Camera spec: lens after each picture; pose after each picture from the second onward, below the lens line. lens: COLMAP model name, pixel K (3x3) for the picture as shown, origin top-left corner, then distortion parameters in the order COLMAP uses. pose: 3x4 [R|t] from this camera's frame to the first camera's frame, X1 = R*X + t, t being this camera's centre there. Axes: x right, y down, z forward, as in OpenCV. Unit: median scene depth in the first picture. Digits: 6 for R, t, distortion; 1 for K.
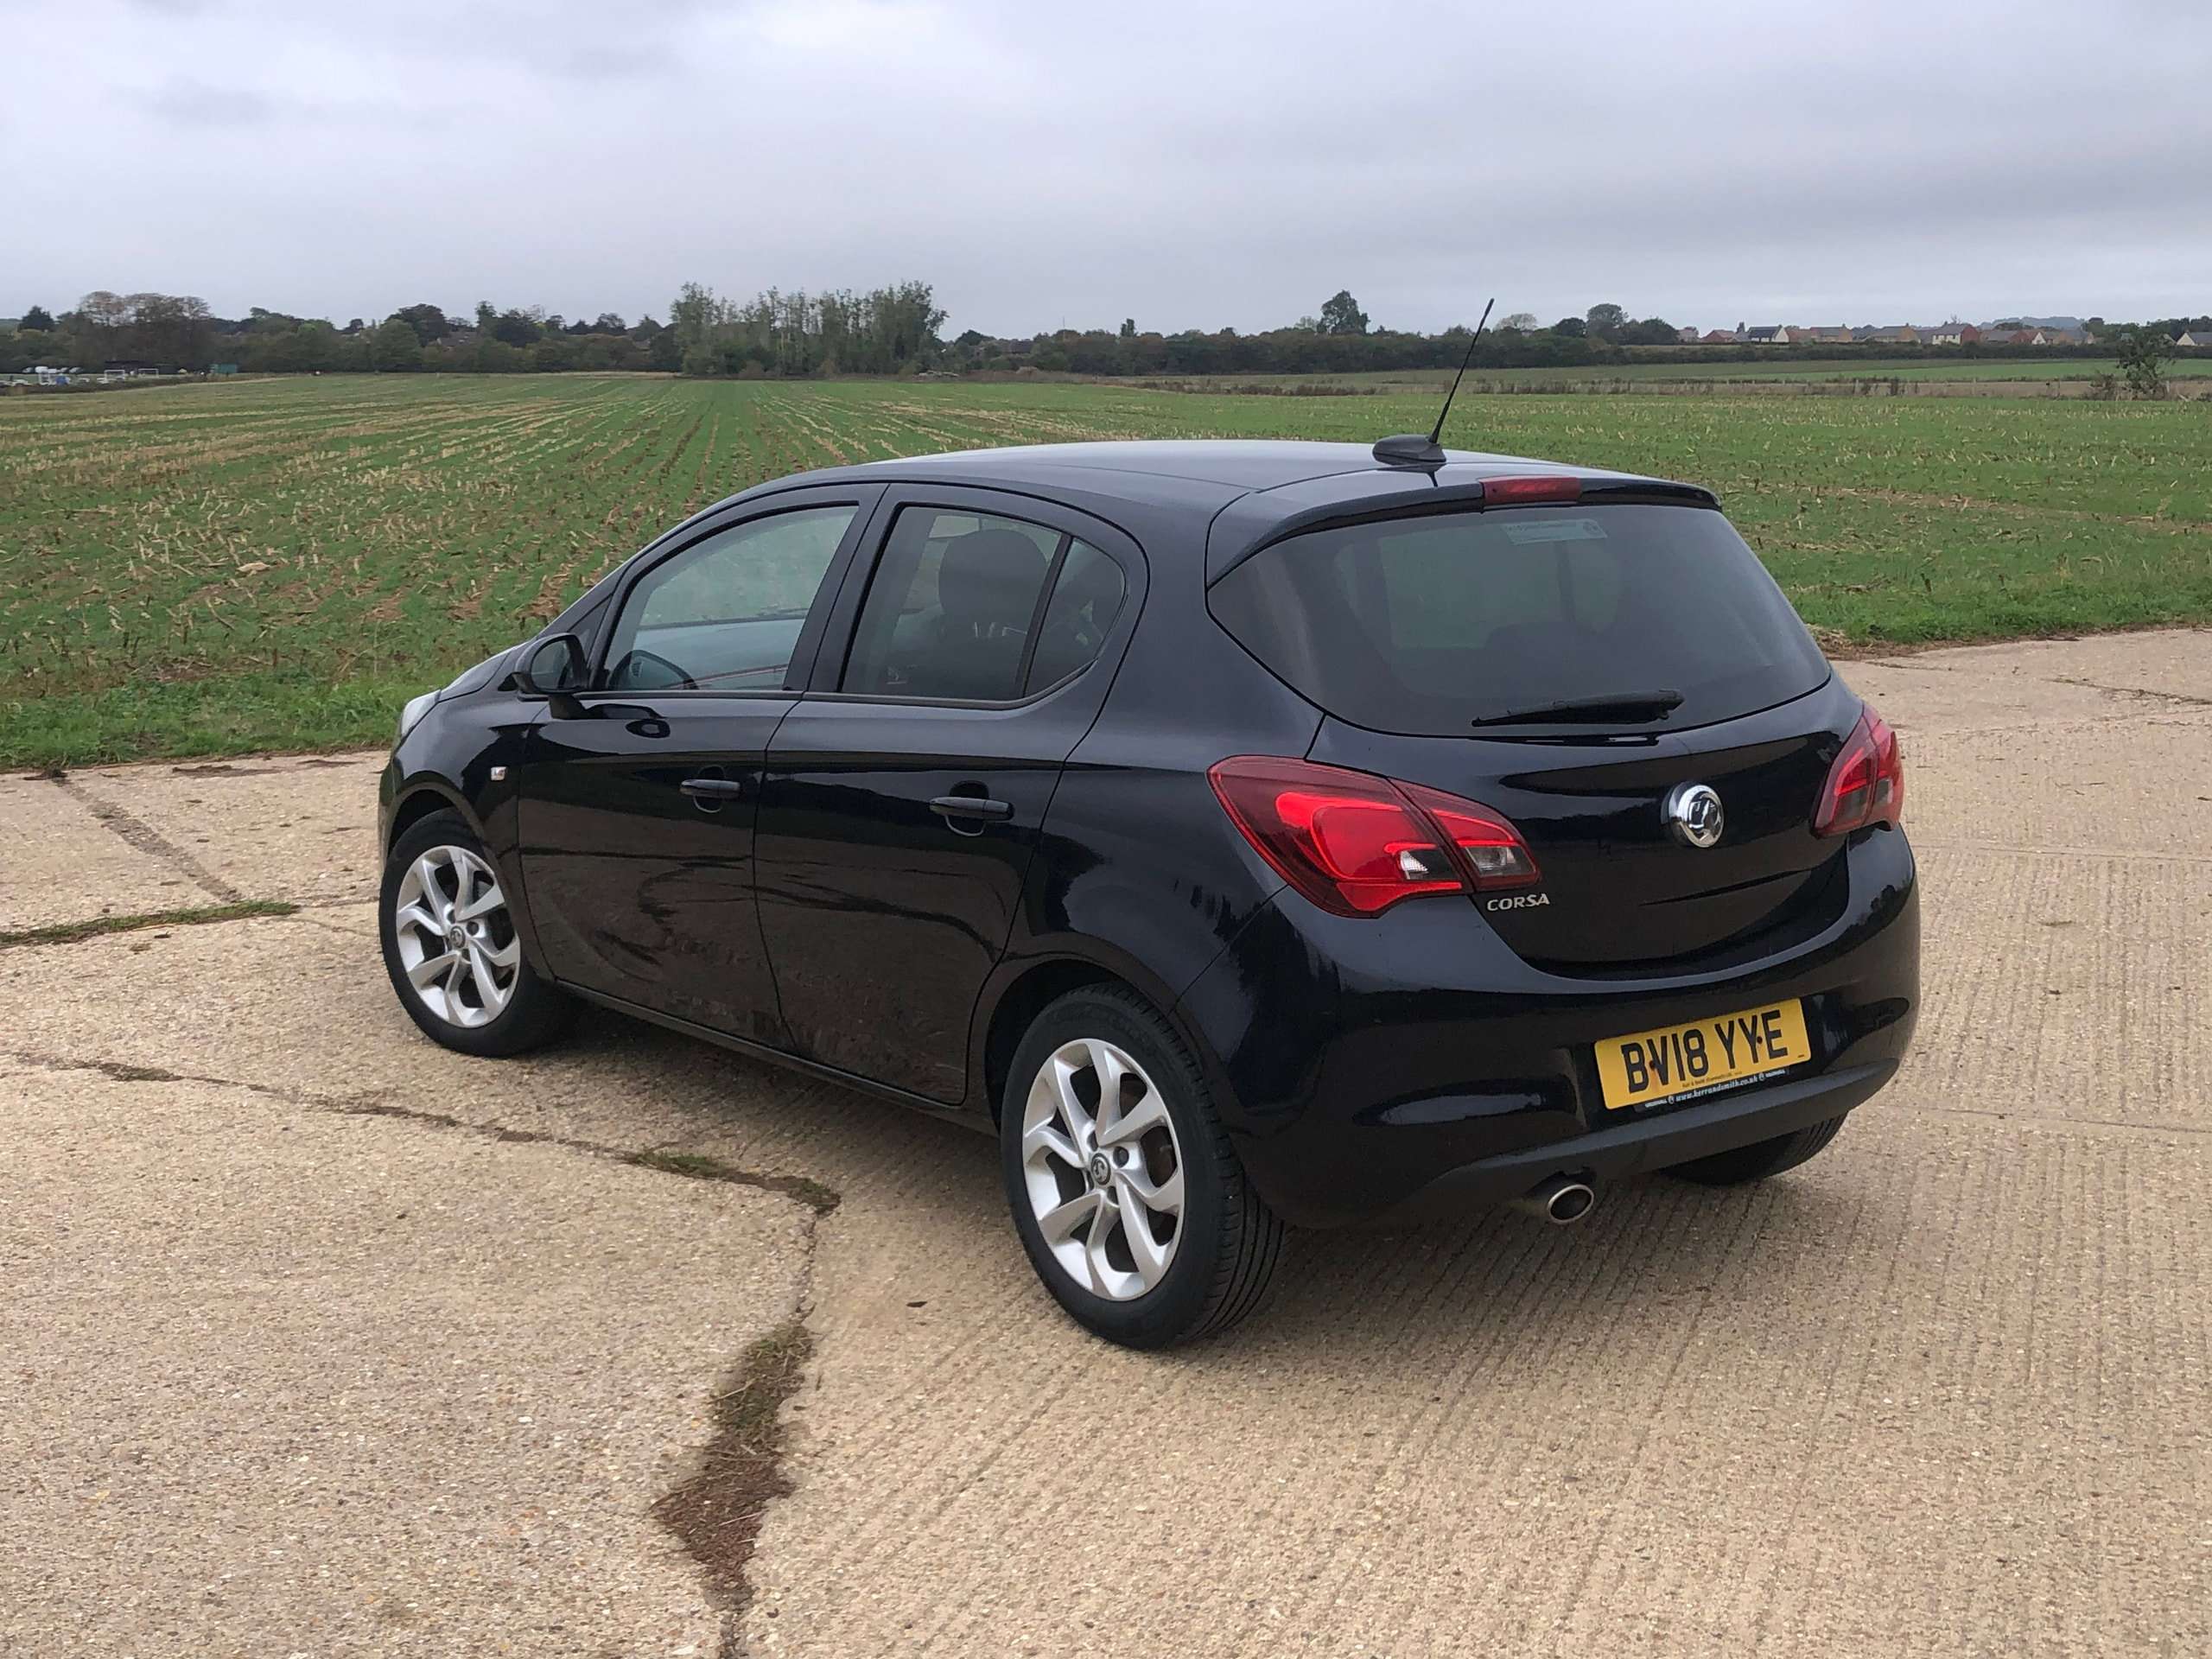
lens RADIAL K [[2730.9, 0, 1065.4], [0, 2730.9, 809.6], [0, 0, 1]] dist [0.164551, -0.522019]
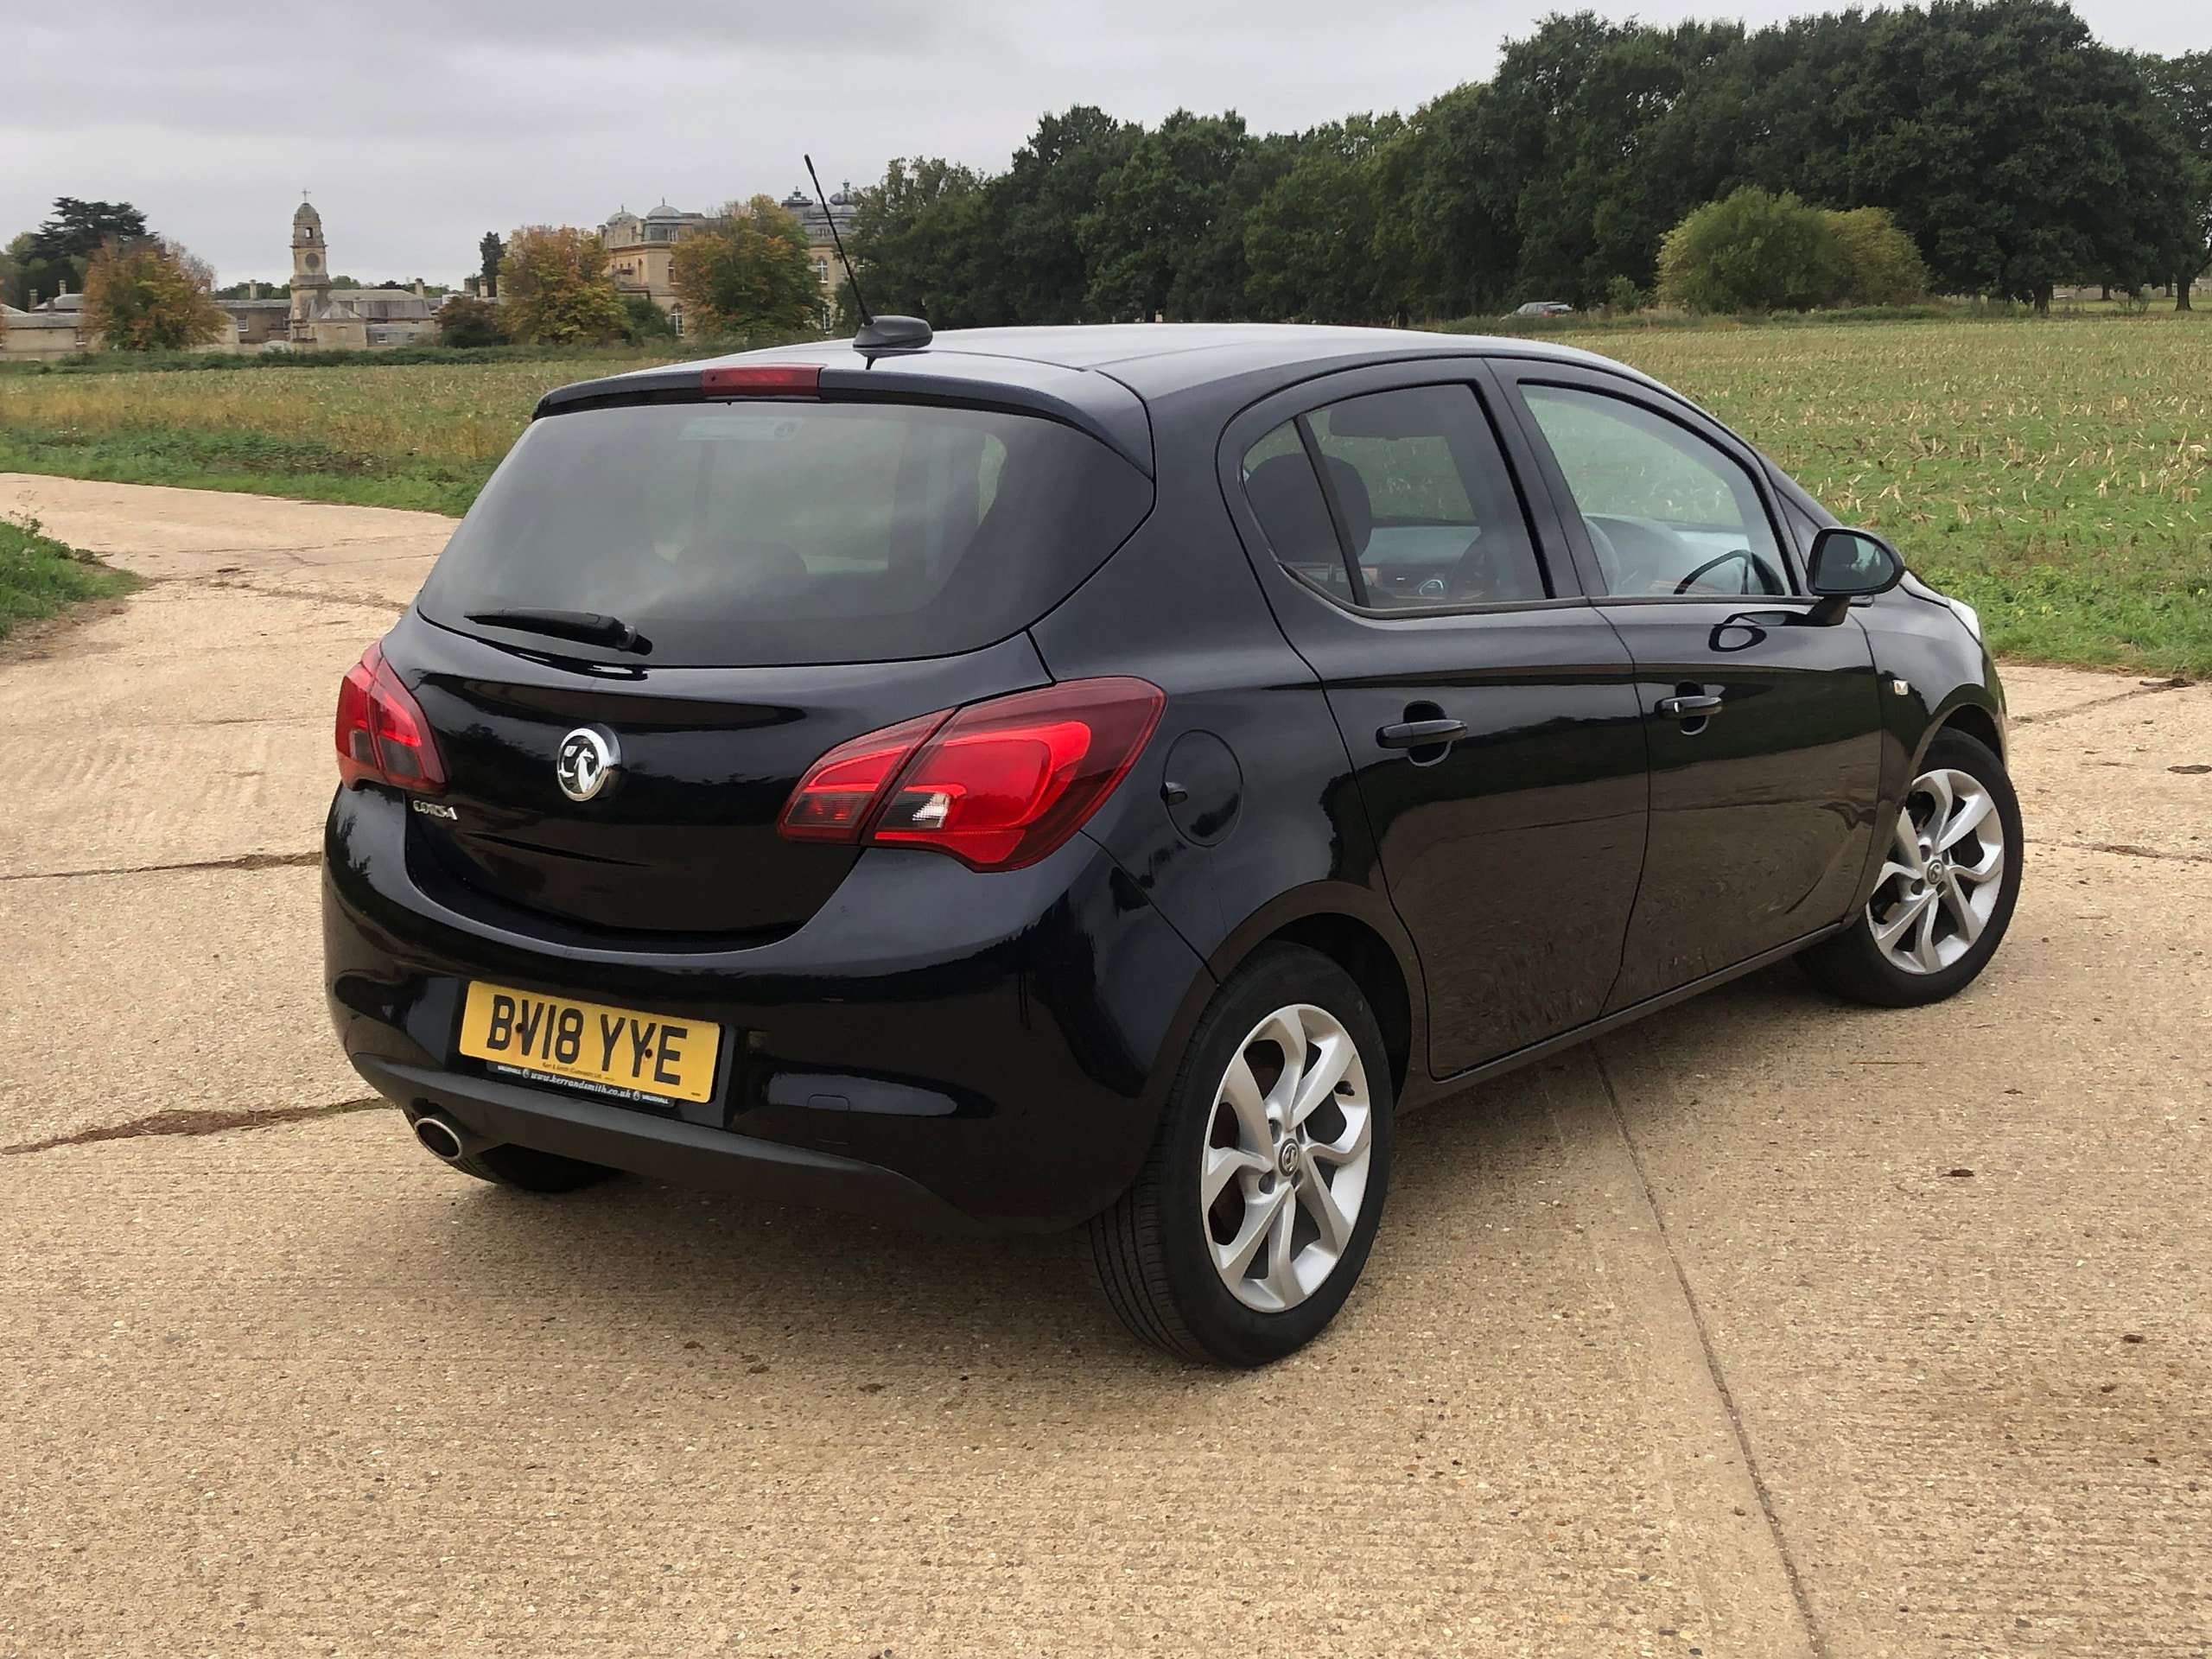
lens RADIAL K [[2730.9, 0, 1065.4], [0, 2730.9, 809.6], [0, 0, 1]] dist [0.164551, -0.522019]
pose [[0.252013, 0.164881, -0.953574, 1.074261], [-0.130844, 0.982135, 0.135240, -0.117624], [0.958838, 0.090688, 0.269084, 0.908703]]
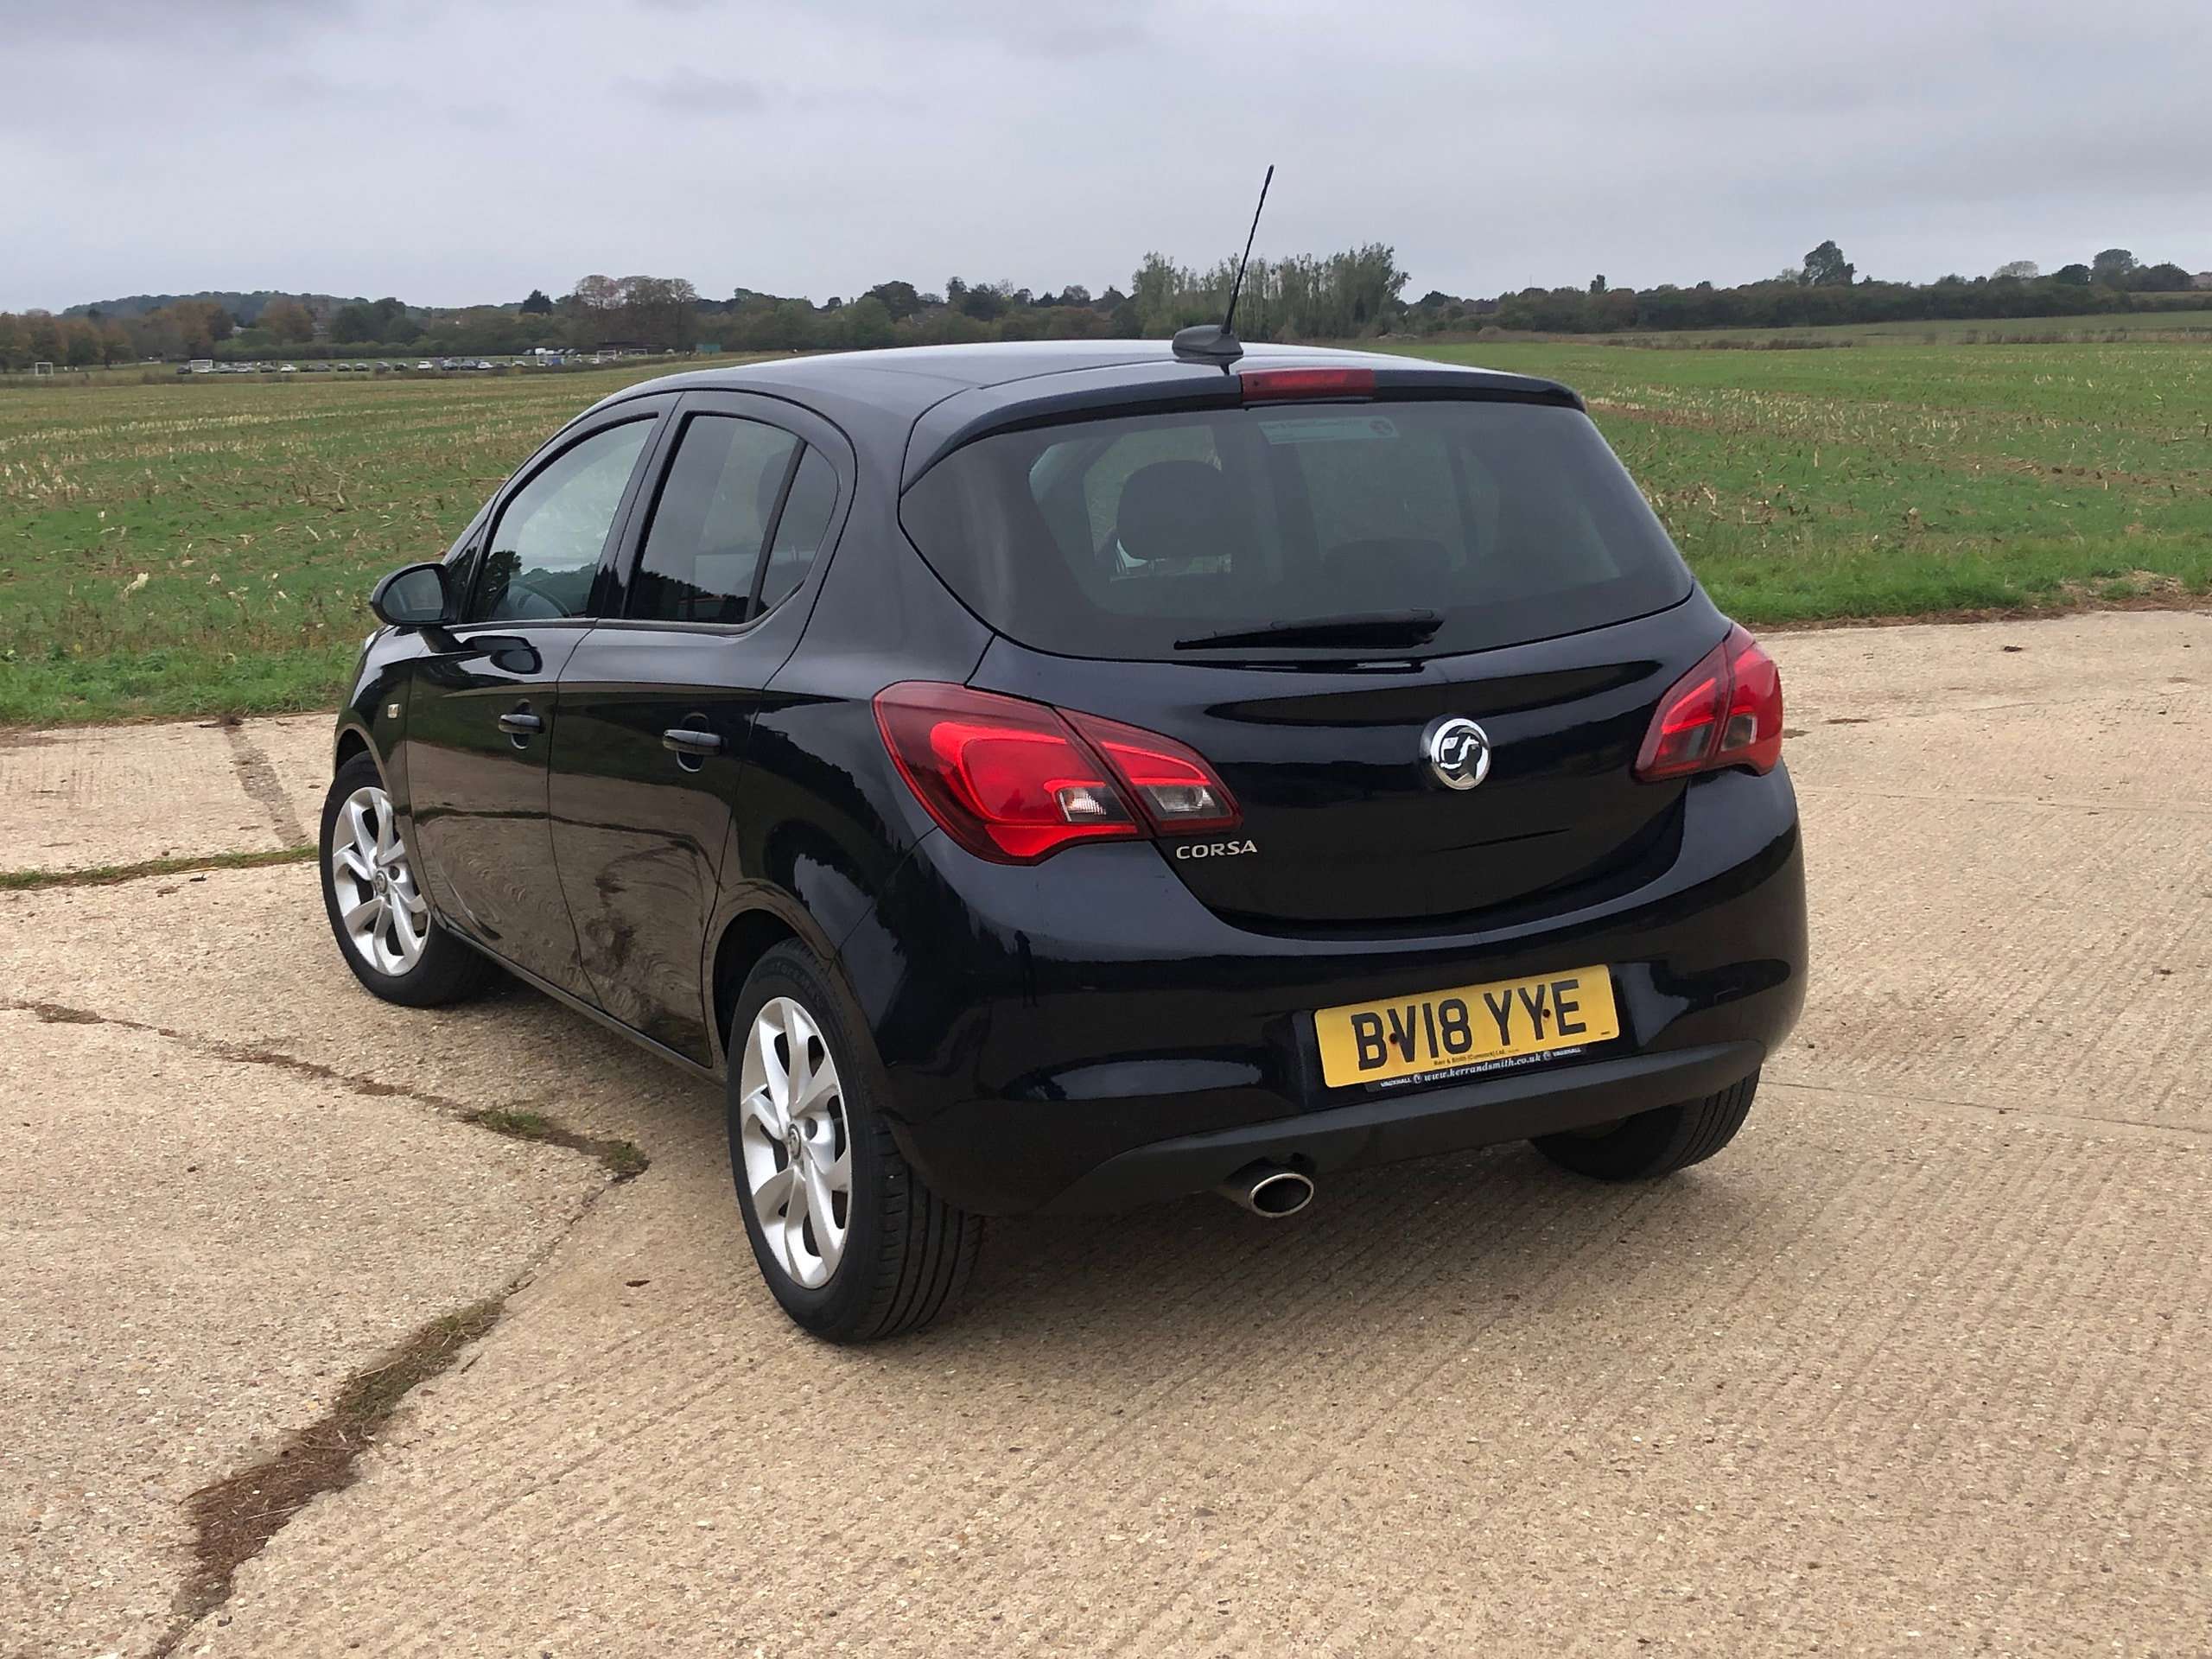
lens RADIAL K [[2730.9, 0, 1065.4], [0, 2730.9, 809.6], [0, 0, 1]] dist [0.164551, -0.522019]
pose [[0.986094, 0.009723, -0.165906, 0.249899], [-0.007724, 0.999890, 0.012693, 0.009945], [0.166011, -0.011236, 0.986060, 0.126471]]
